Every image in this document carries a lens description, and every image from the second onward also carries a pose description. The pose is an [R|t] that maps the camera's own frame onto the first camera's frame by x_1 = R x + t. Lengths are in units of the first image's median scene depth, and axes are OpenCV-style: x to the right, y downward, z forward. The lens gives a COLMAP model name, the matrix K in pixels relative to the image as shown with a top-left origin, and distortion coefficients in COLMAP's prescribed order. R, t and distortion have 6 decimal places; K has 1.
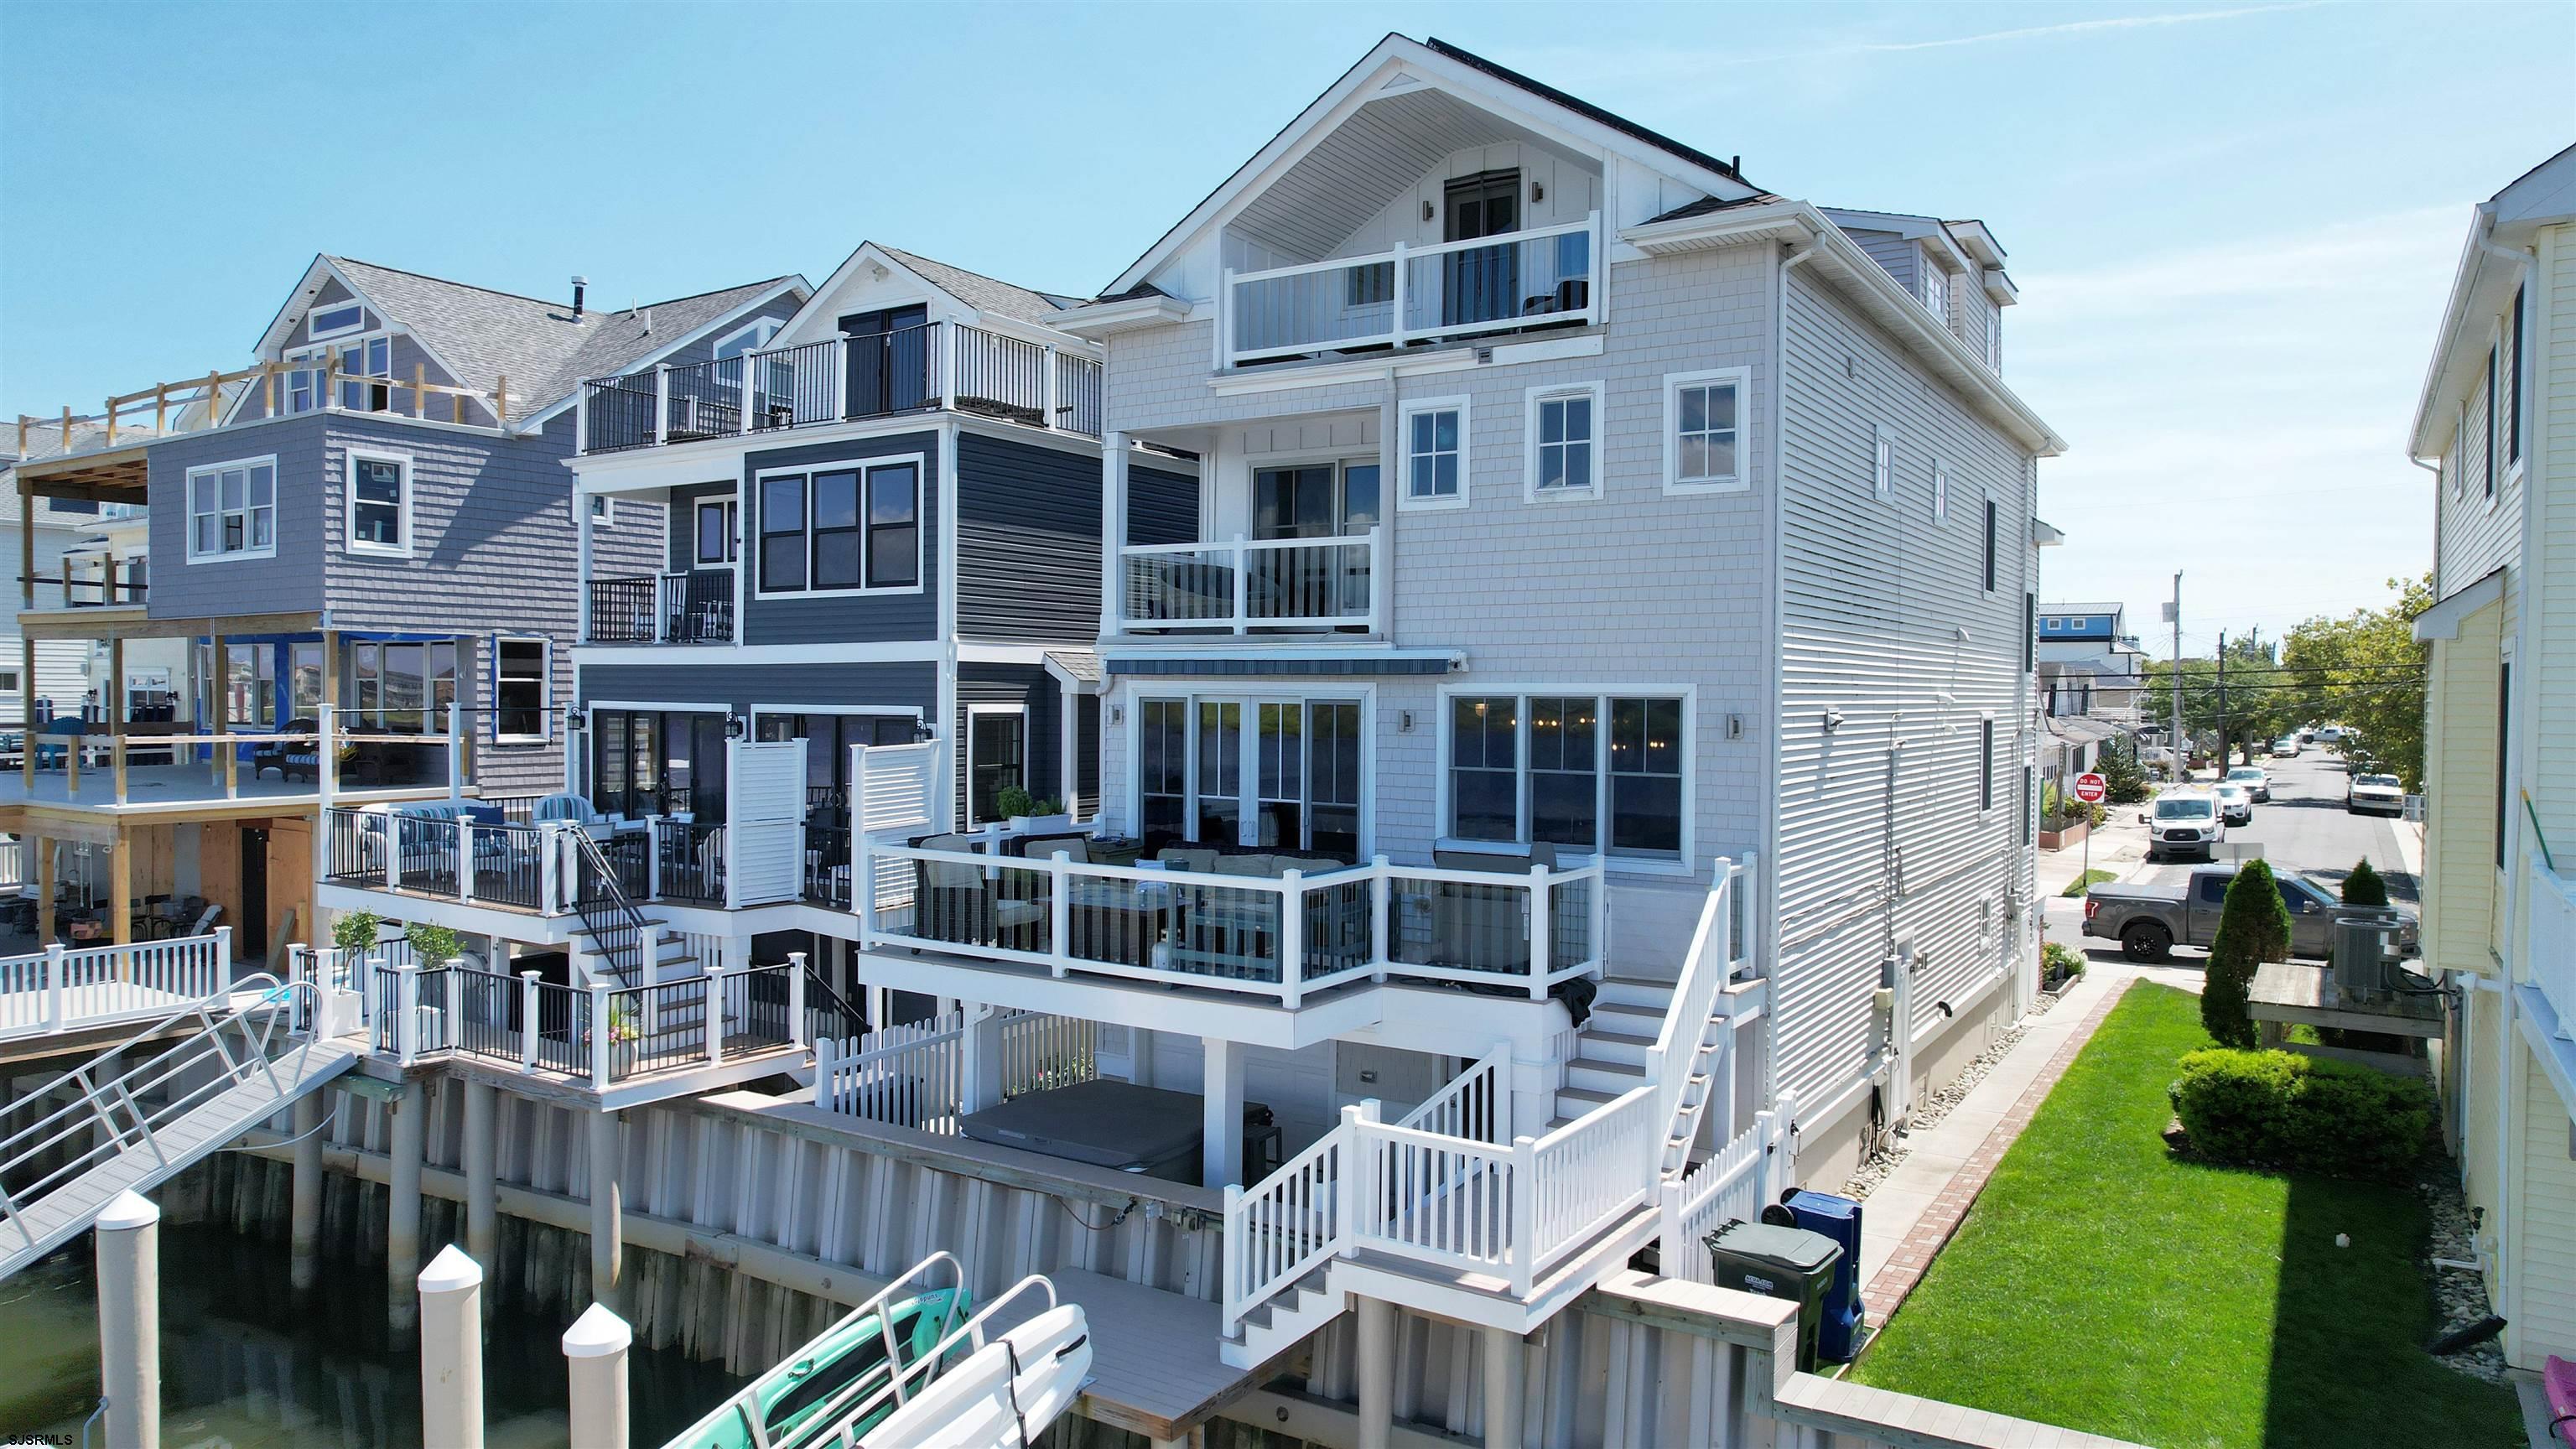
lens RADIAL K [[1641.0, 0, 1275.2], [0, 1641.0, 730.1], [0, 0, 1]] dist [-0.049995, 0.024617]
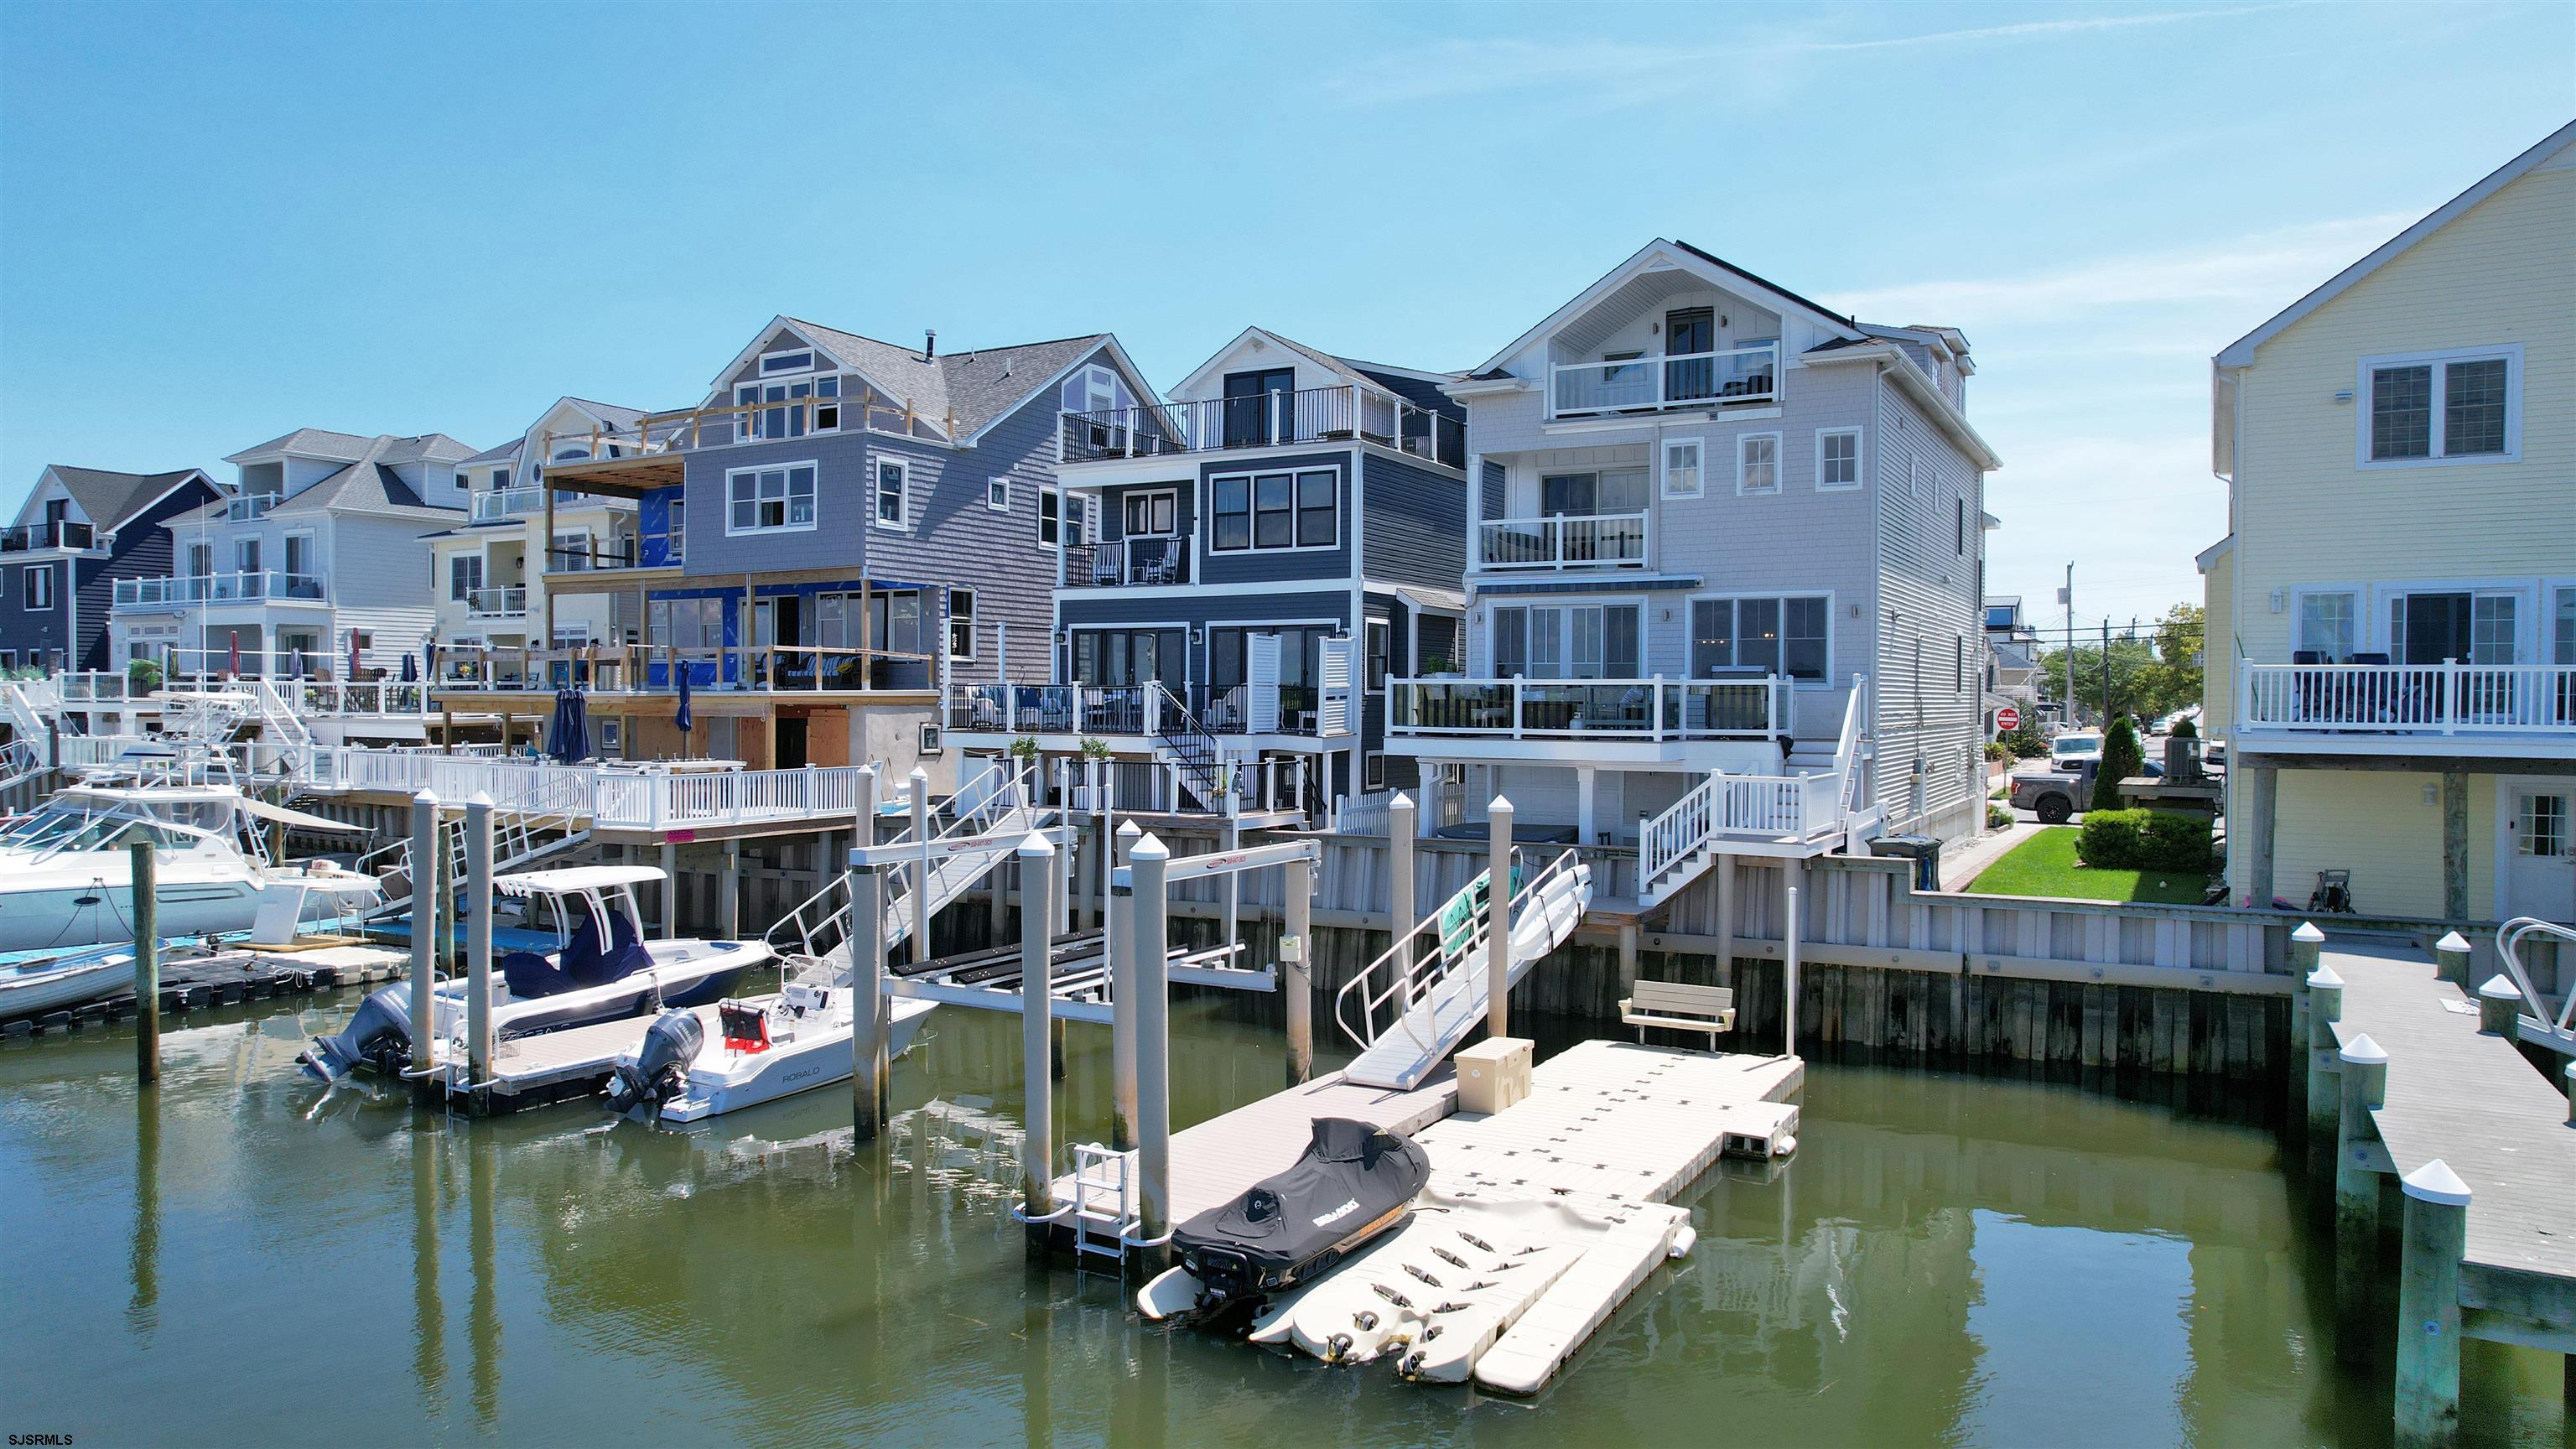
lens RADIAL K [[1641.0, 0, 1282.8], [0, 1641.0, 722.9], [0, 0, 1]] dist [-0.049995, 0.024617]
pose [[0.998267, -0.003095, 0.058764, -0.397509], [0.003522, 0.999968, -0.007166, 0.110254], [-0.058740, 0.007361, 0.998246, -0.691691]]
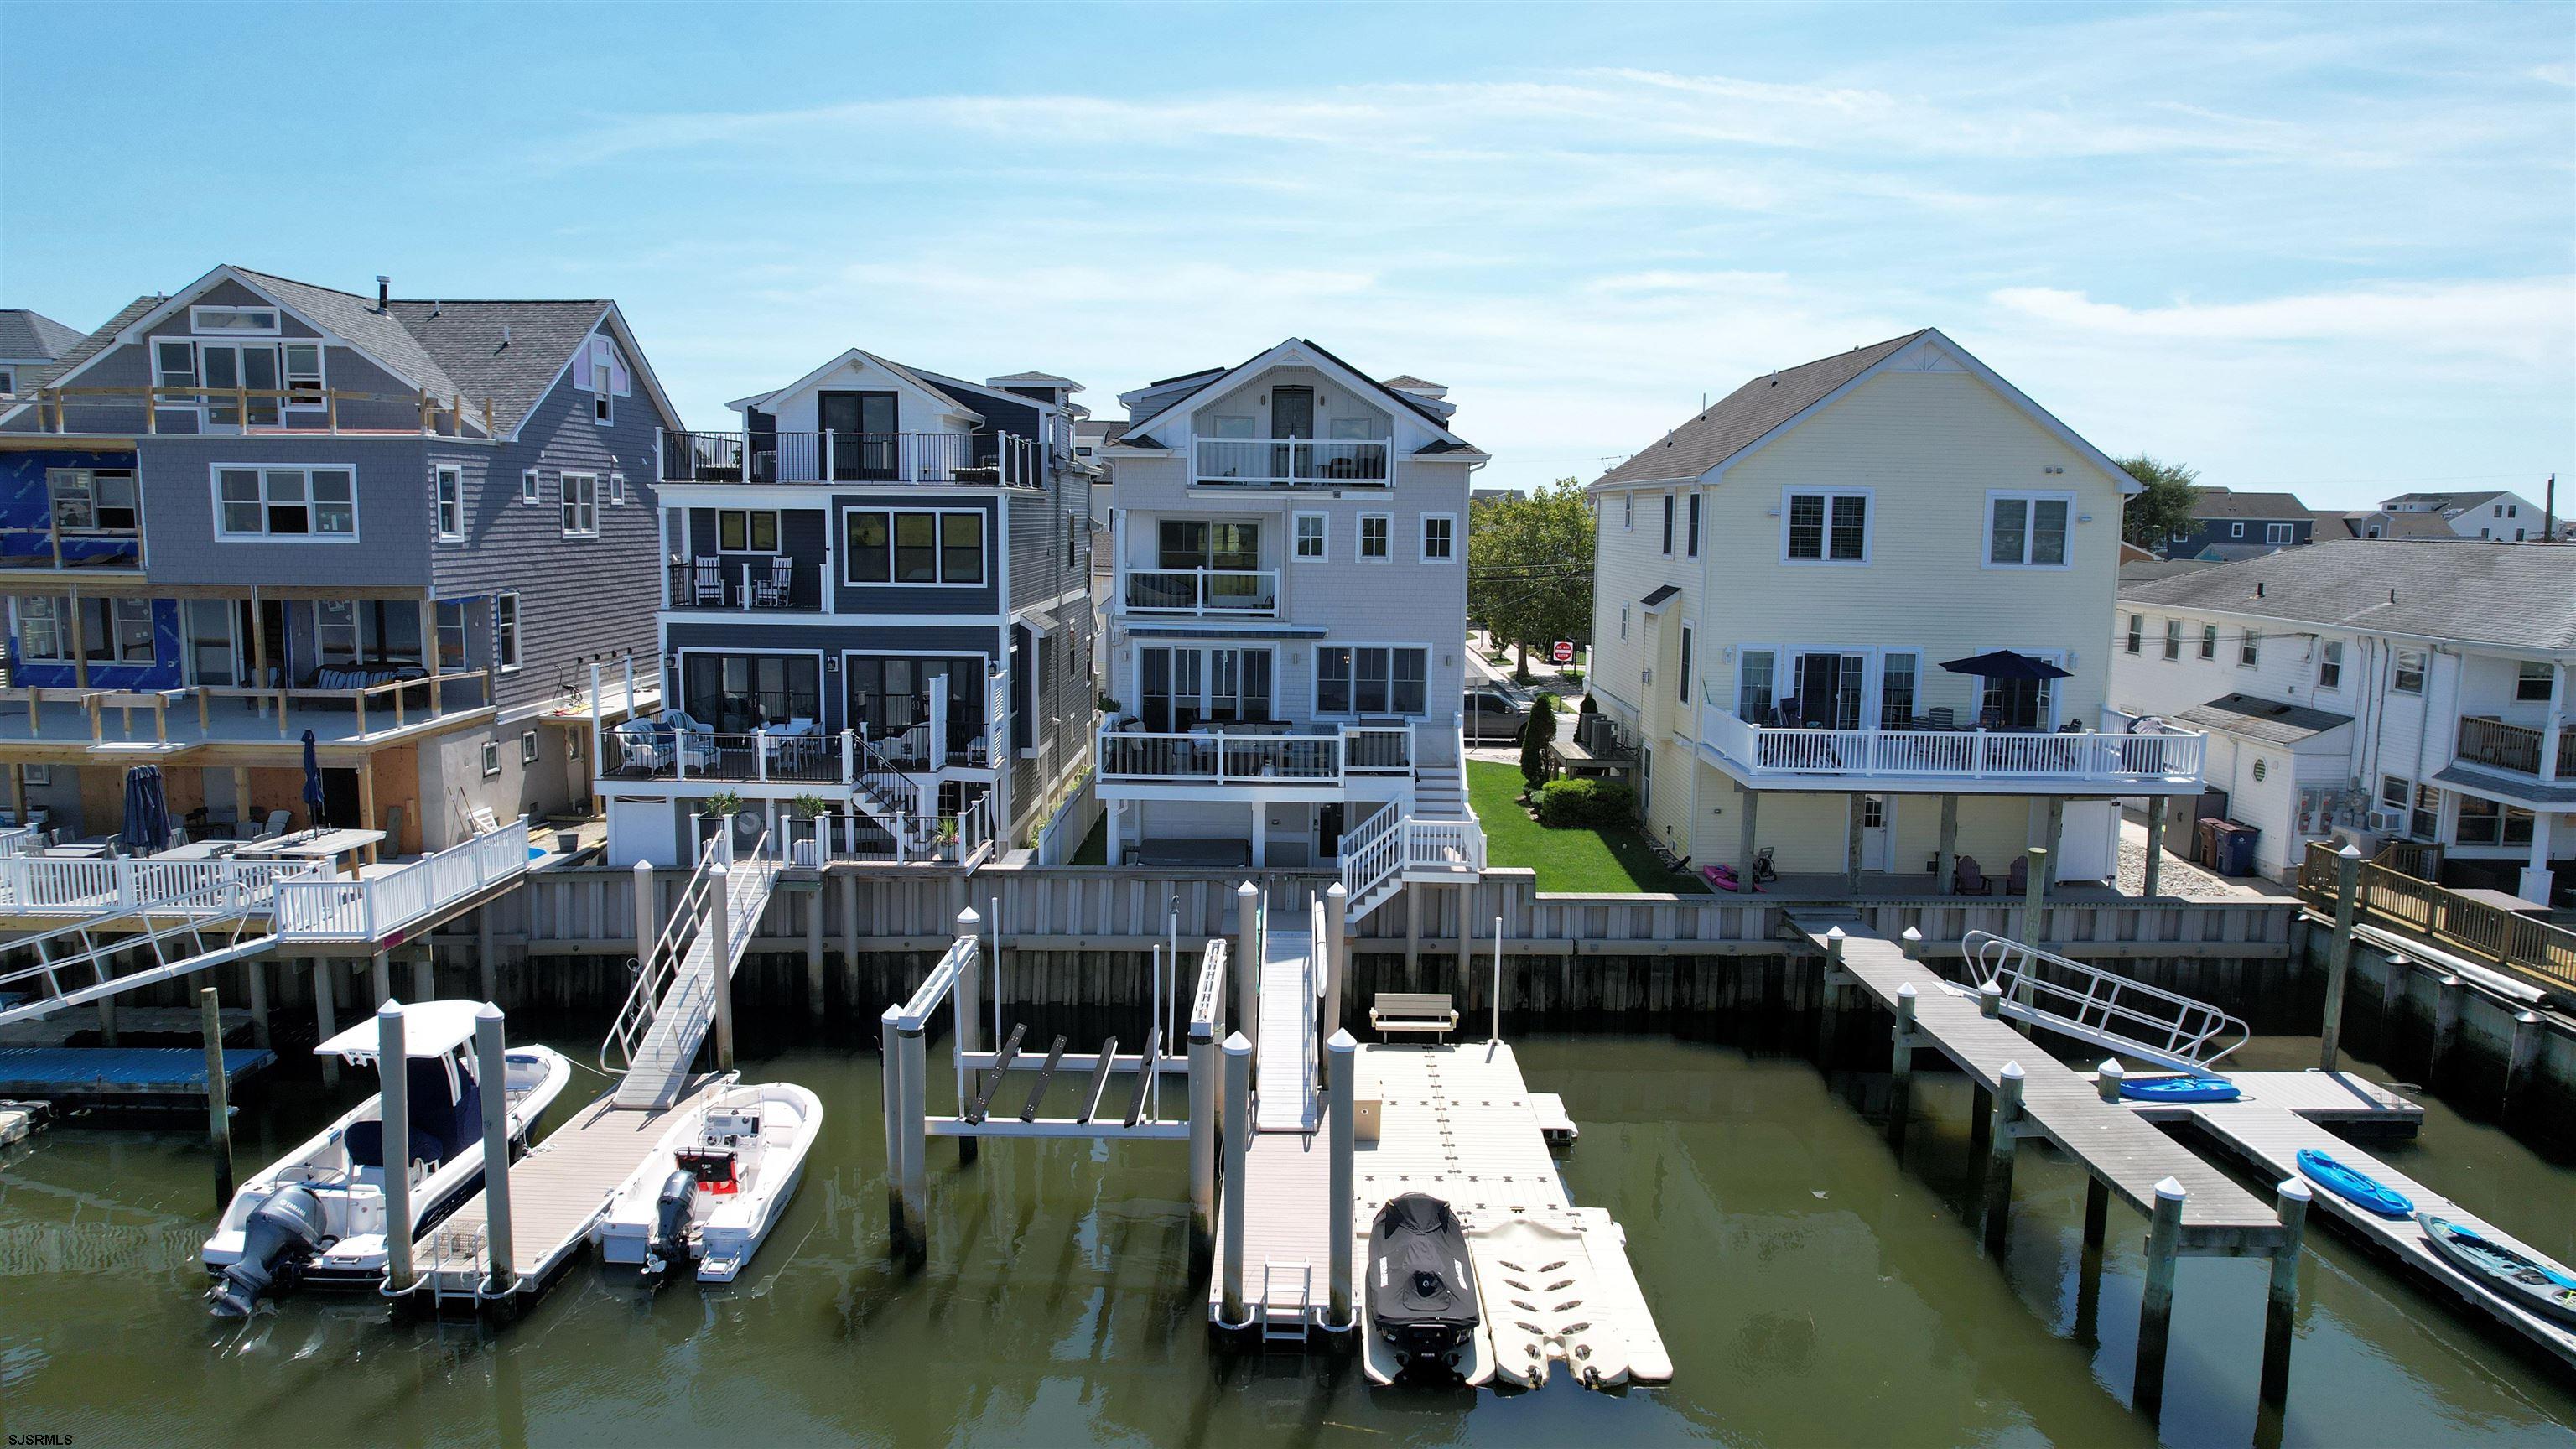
lens RADIAL K [[1641.0, 0, 1287.4], [0, 1641.0, 723.2], [0, 0, 1]] dist [-0.049995, 0.024617]
pose [[0.841296, -0.064583, 0.536702, -0.971580], [0.005951, 0.993884, 0.110269, -0.141438], [-0.540541, -0.089575, 0.836535, -0.726485]]
